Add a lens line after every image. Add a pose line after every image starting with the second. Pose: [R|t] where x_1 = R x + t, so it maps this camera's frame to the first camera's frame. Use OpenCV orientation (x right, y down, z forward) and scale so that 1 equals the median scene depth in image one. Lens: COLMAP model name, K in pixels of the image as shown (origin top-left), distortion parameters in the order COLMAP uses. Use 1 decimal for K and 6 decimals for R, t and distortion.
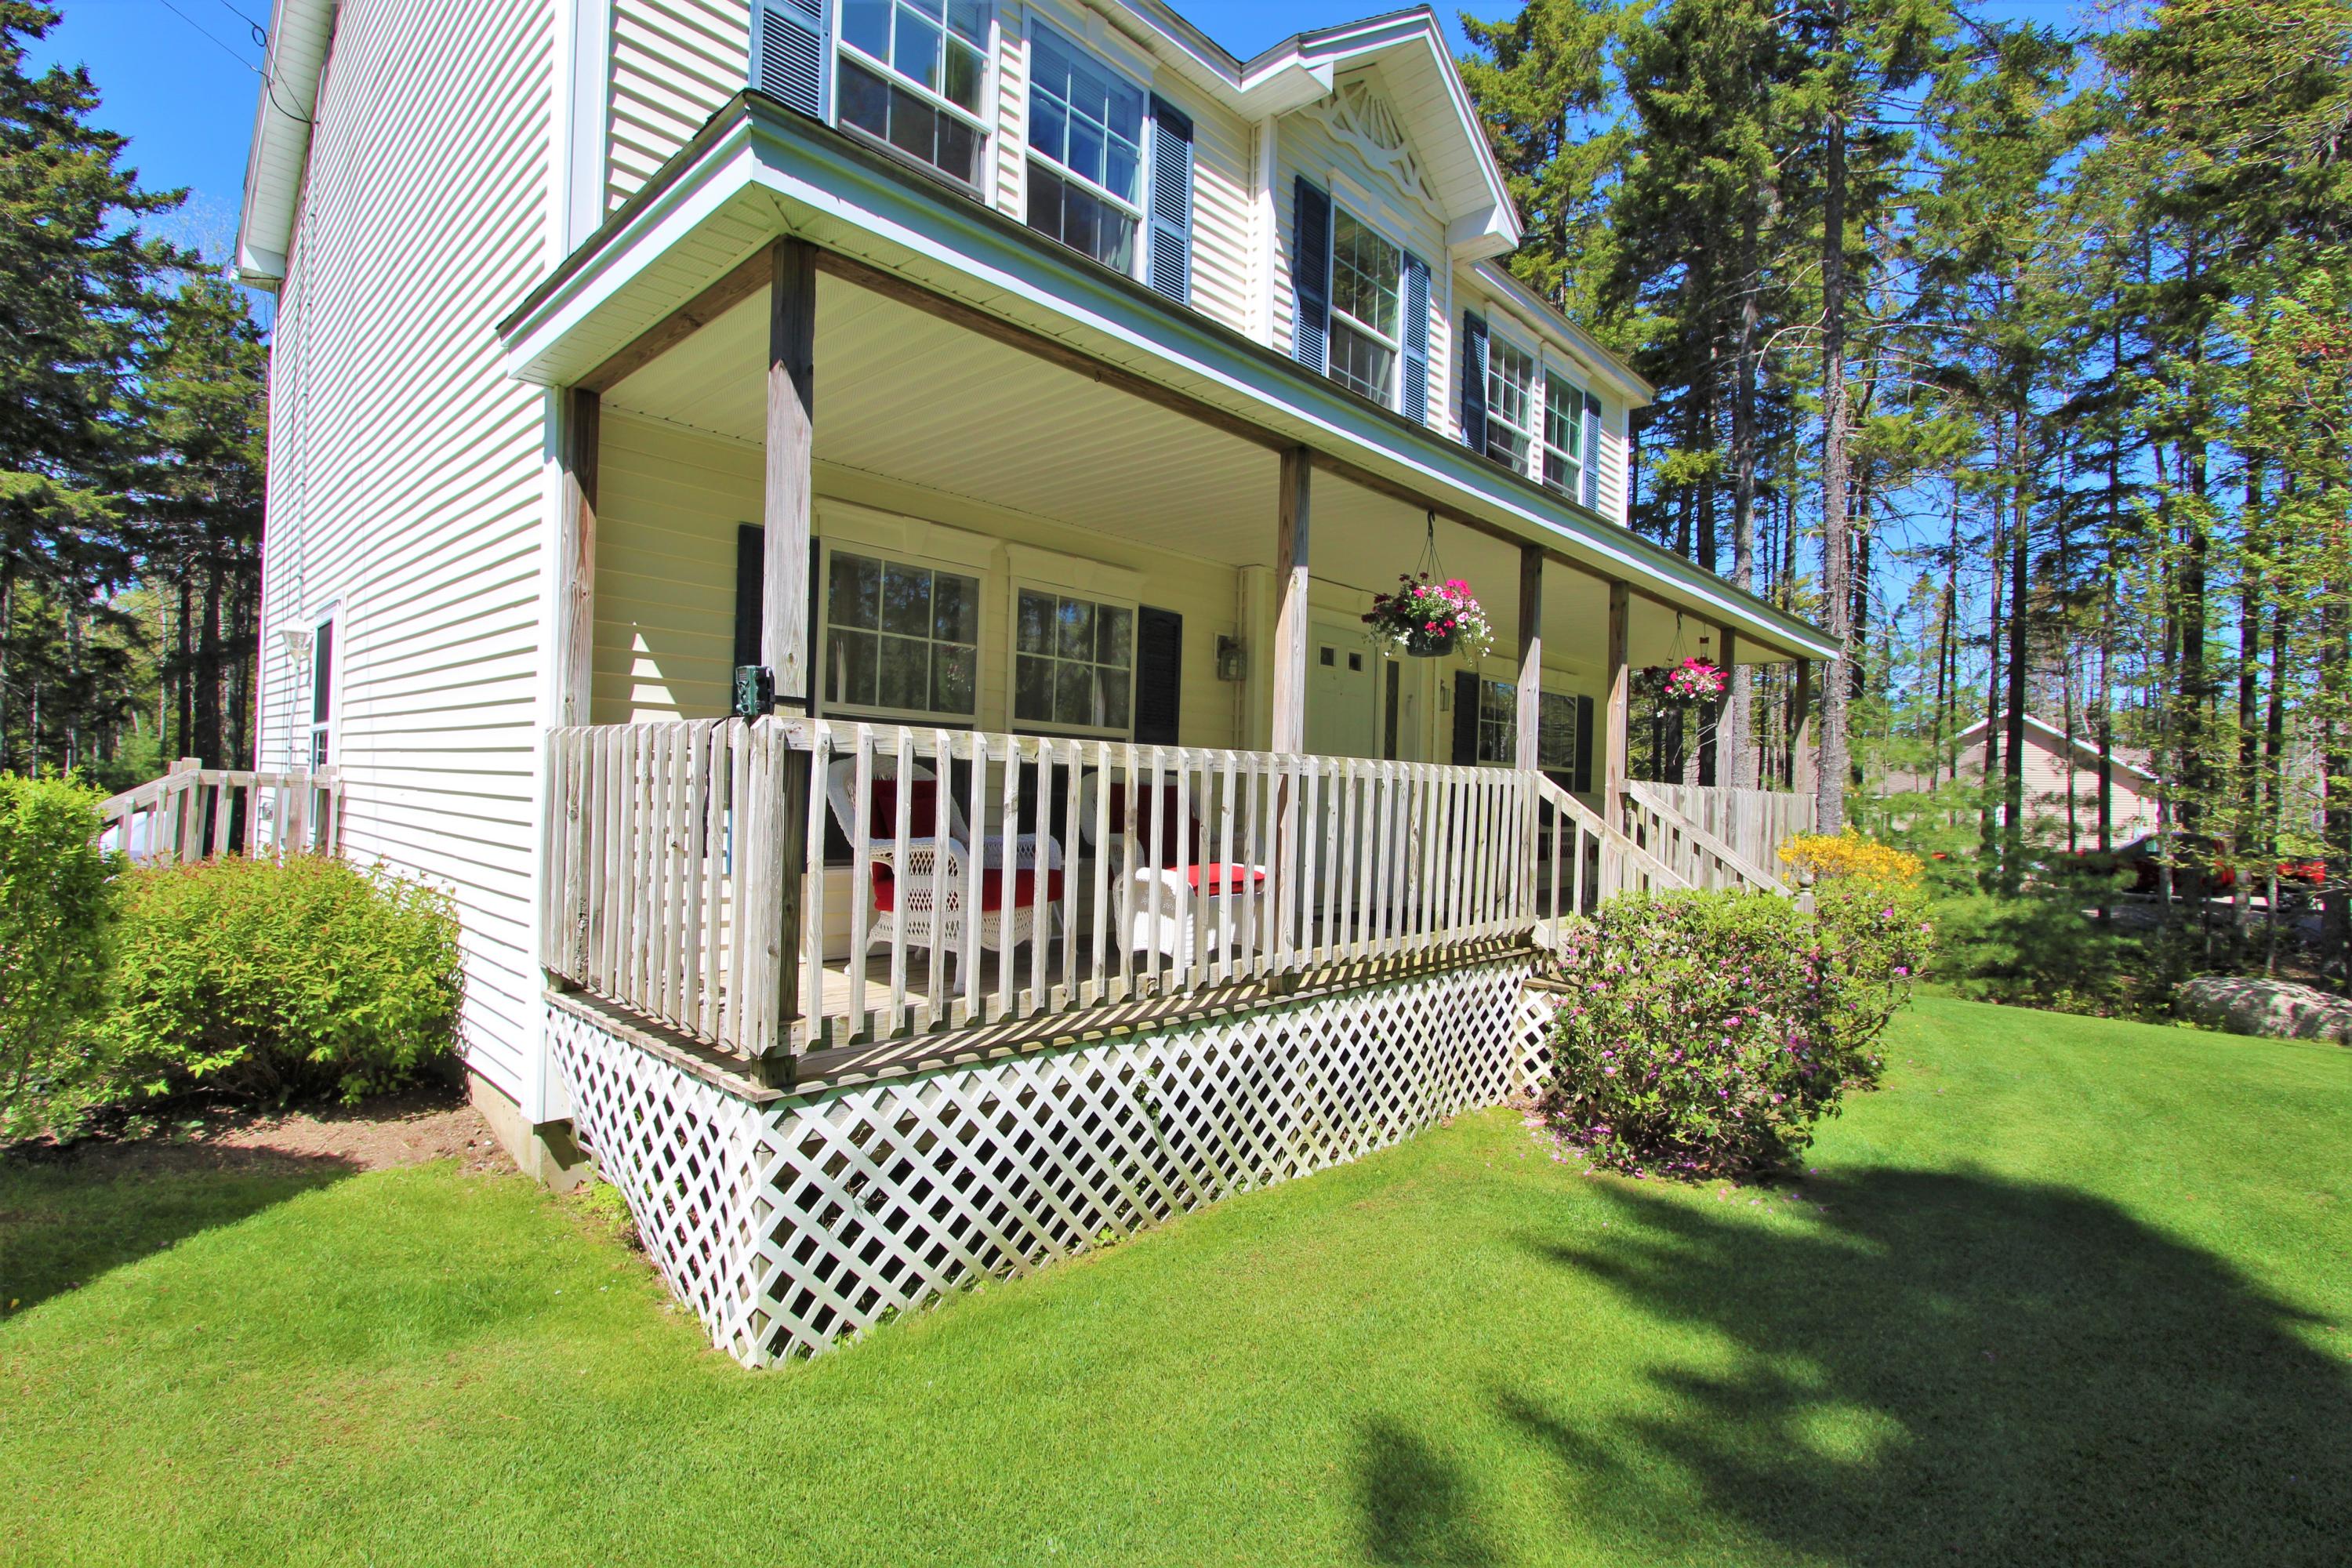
lens RADIAL K [[1085.1, 0, 1170.8], [0, 1085.1, 789.4], [0, 0, 1]] dist [-0.023232, 0.004827]
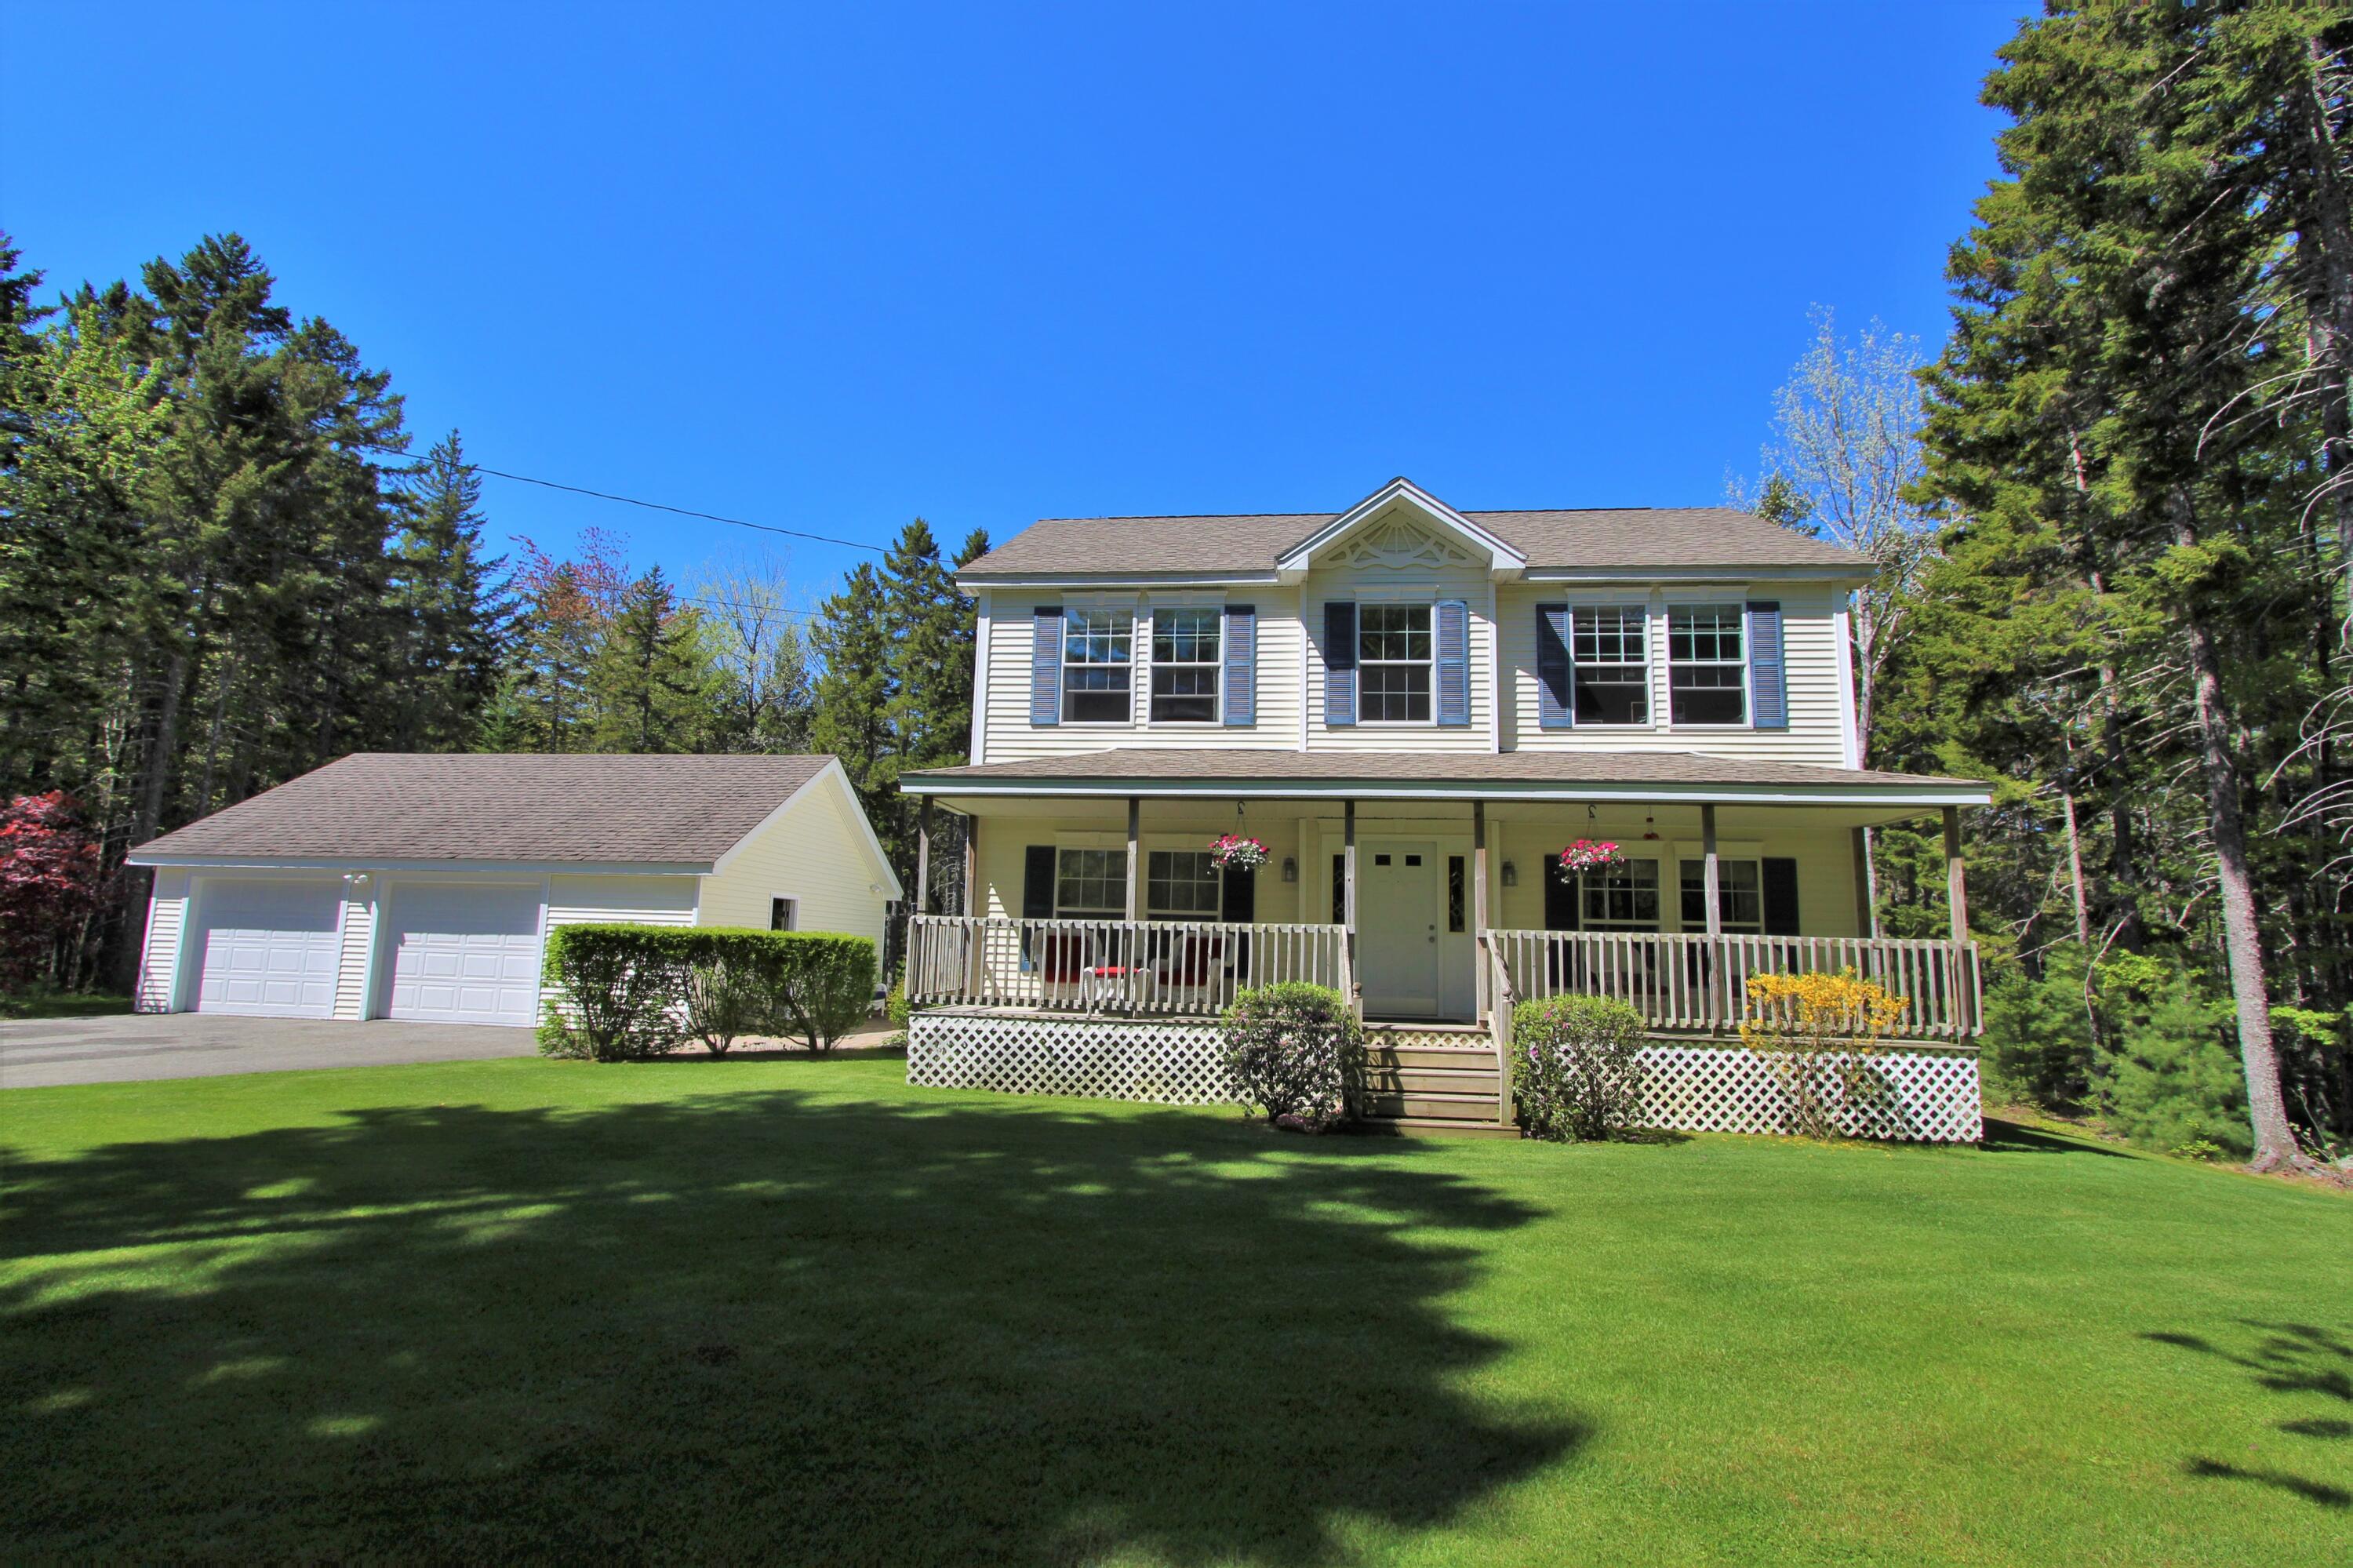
lens RADIAL K [[1085.6, 0, 1171.3], [0, 1085.6, 789.4], [0, 0, 1]] dist [-0.023232, 0.004827]
pose [[0.612005, -0.126929, -0.780602, 1.678727], [-0.006497, 0.986196, -0.165453, 0.063275], [0.790827, 0.106330, 0.602732, -0.354458]]
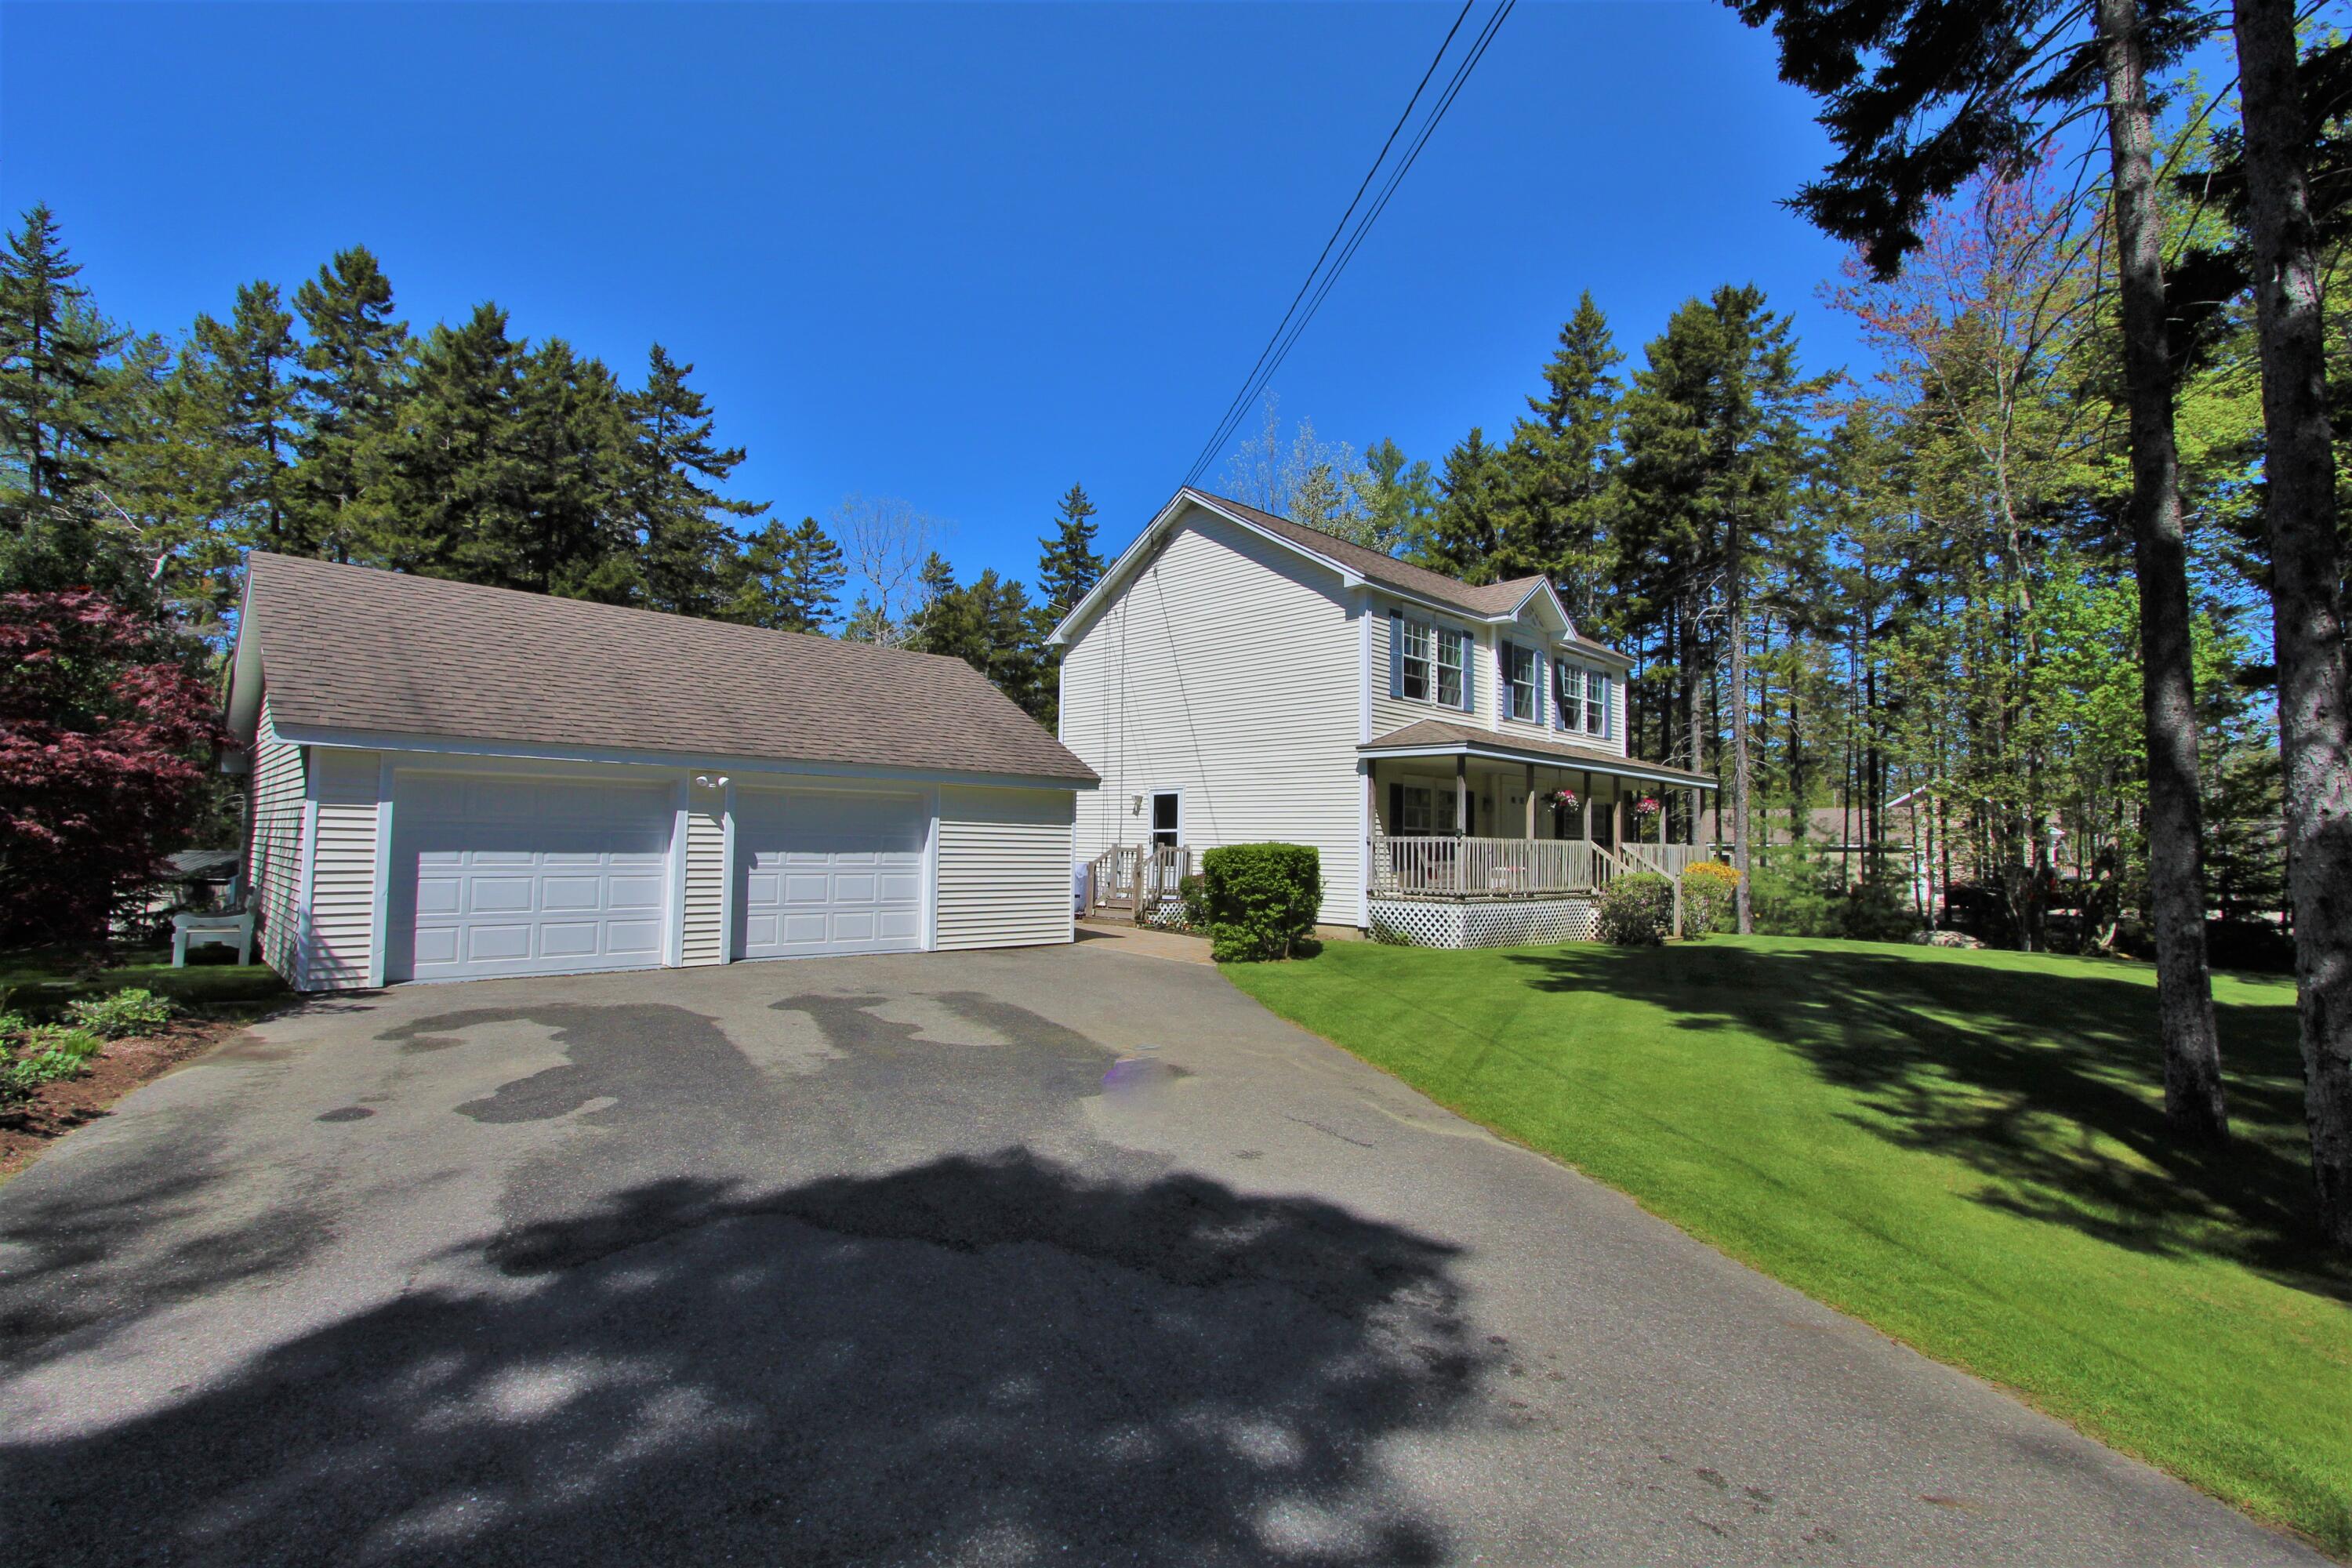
lens RADIAL K [[1085.1, 0, 1170.8], [0, 1085.1, 789.4], [0, 0, 1]] dist [-0.023232, 0.004827]
pose [[0.999478, -0.013268, -0.029452, -0.881248], [0.011766, 0.998650, -0.050595, -0.023917], [0.030084, 0.050222, 0.998285, -2.441249]]
